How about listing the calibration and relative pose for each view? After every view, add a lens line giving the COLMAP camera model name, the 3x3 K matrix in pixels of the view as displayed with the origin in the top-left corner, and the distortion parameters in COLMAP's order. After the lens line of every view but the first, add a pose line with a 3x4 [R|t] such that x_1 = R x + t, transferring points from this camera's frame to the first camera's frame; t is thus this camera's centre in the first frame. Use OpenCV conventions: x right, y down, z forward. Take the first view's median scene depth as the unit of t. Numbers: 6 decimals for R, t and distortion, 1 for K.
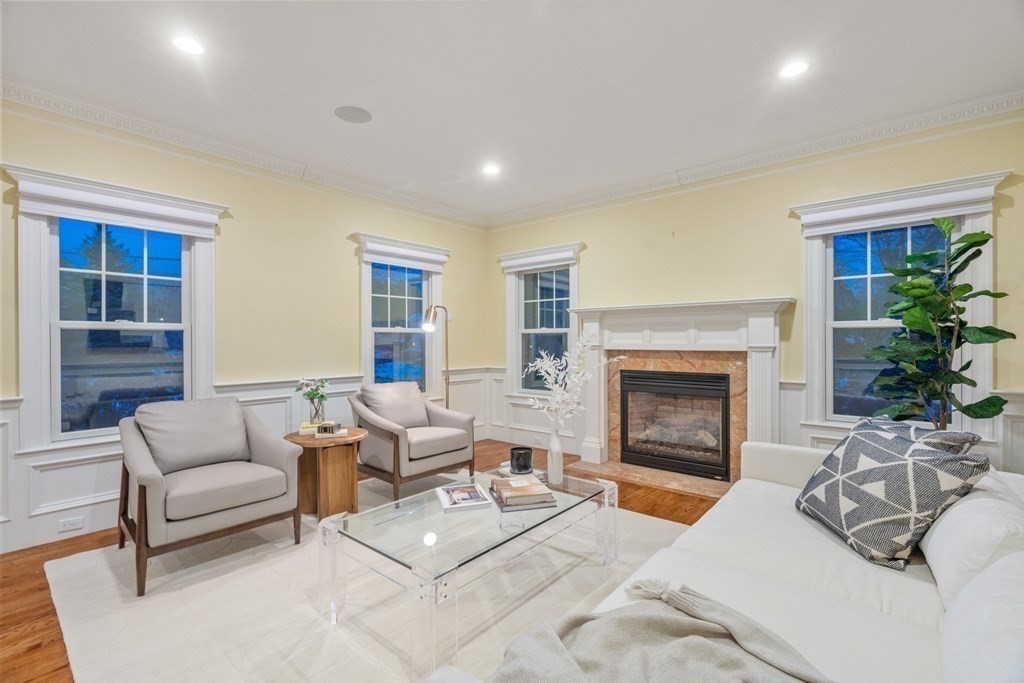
lens RADIAL K [[464.9, 0, 528.9], [0, 464.9, 341.8], [0, 0, 1]] dist [0.003762, -0.000291]
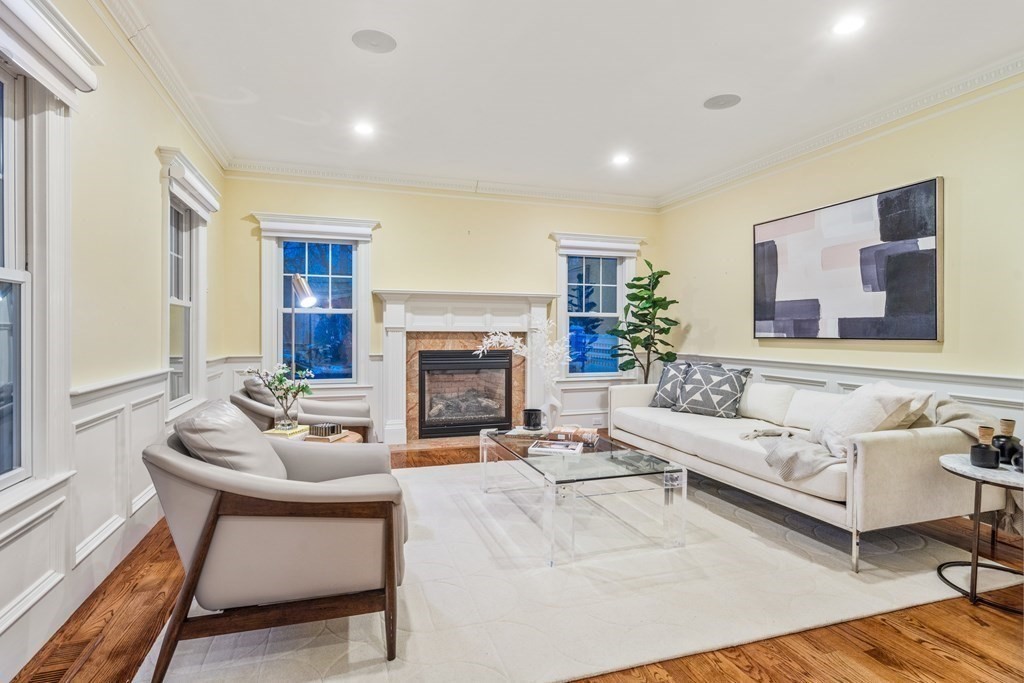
lens RADIAL K [[537.2, 0, 512.6], [0, 537.2, 332.3], [0, 0, 1]] dist [-0.000799, -0.000133]
pose [[0.501722, 0.001806, 0.865027, -0.774244], [-0.004593, 0.999989, 0.000576, 0.017917], [-0.865017, -0.004262, 0.501725, 0.221567]]
